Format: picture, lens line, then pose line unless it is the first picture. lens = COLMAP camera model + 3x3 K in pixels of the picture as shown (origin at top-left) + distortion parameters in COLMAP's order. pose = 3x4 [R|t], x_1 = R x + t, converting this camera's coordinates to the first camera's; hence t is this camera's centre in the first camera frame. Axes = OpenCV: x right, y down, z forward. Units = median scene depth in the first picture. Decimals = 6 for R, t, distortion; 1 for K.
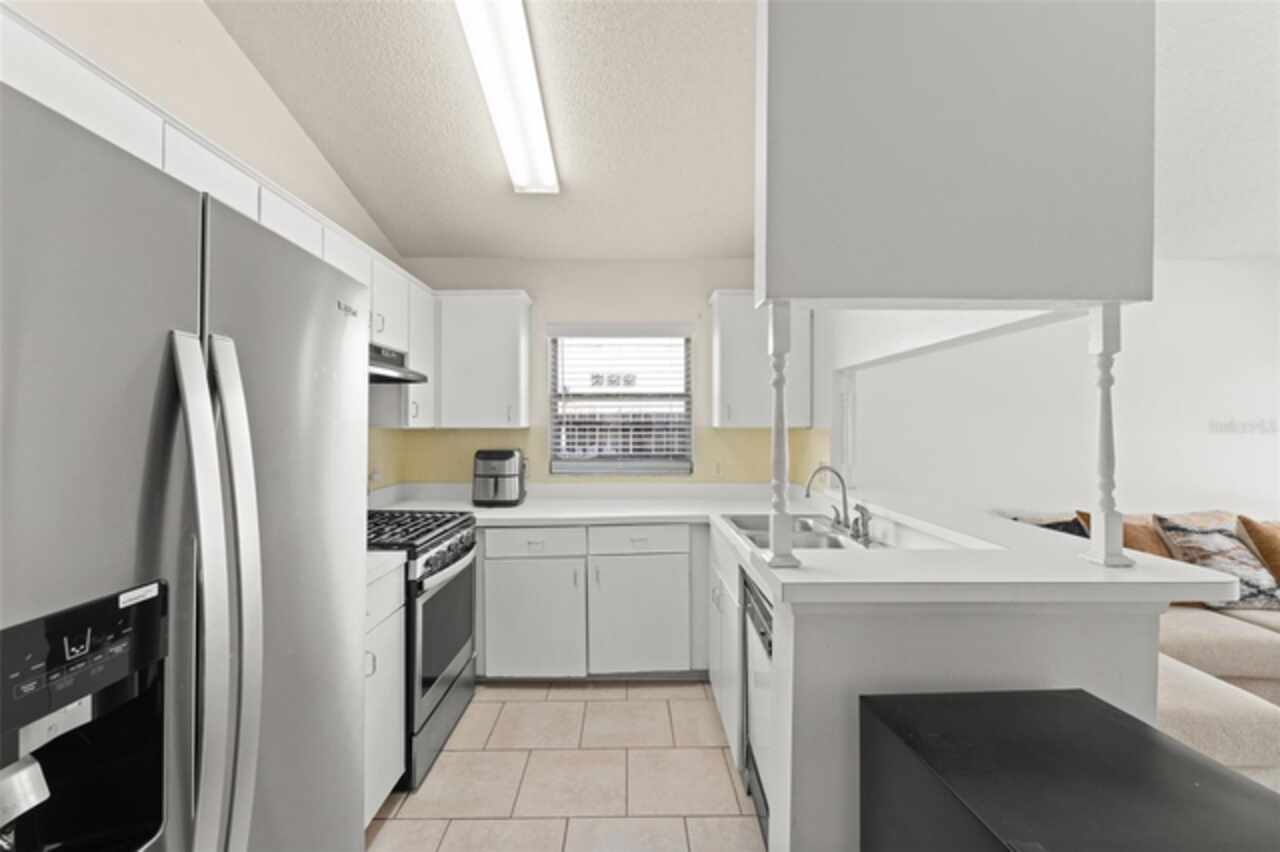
lens RADIAL K [[542.1, 0, 640.0], [0, 542.1, 426.0], [0, 0, 1]] dist [-0.000231, -0.000068]
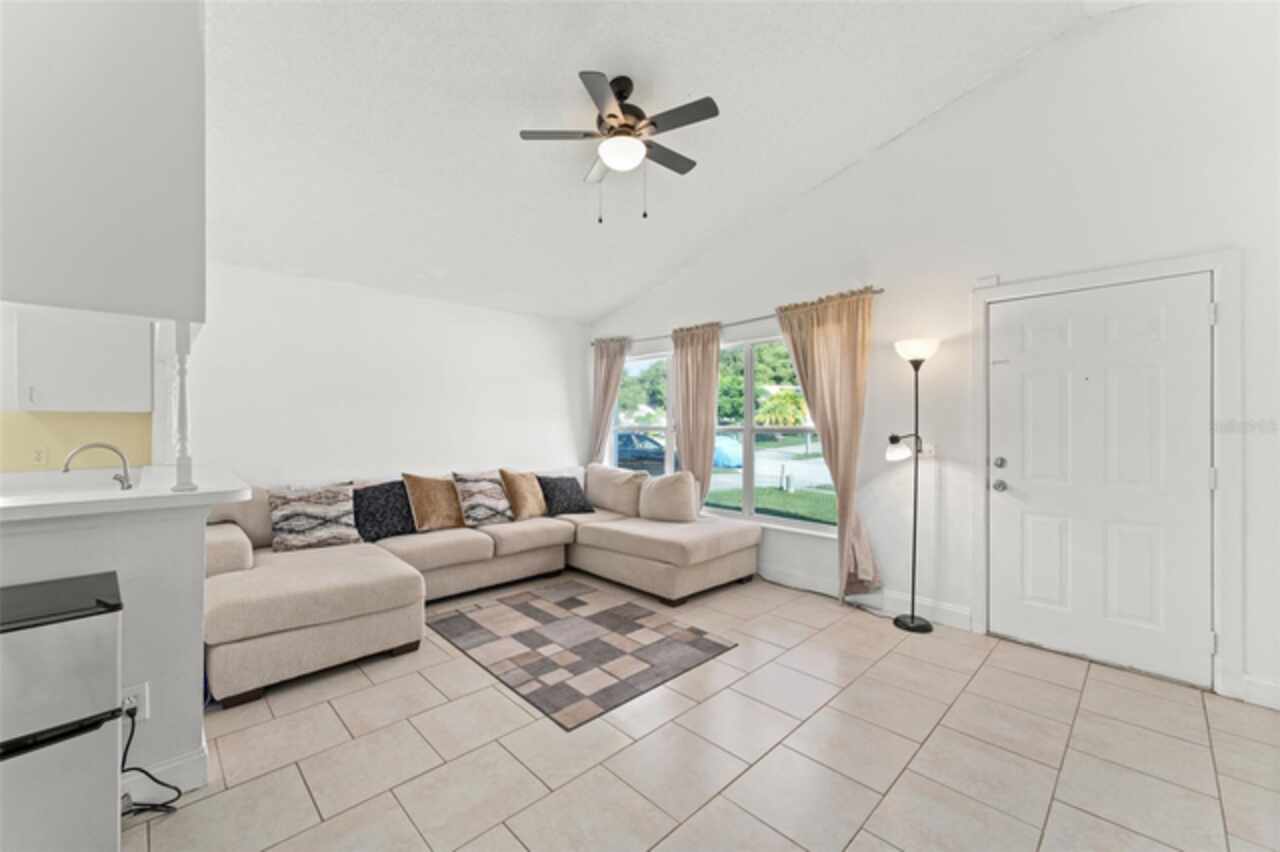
lens RADIAL K [[506.9, 0, 640.0], [0, 506.9, 426.0], [0, 0, 1]] dist [-0.000167, -0.000012]
pose [[0.722998, -0.003674, 0.690841, 0.350296], [0.003129, 0.999993, 0.002043, 0.031696], [-0.690843, 0.000685, 0.723004, -0.418936]]
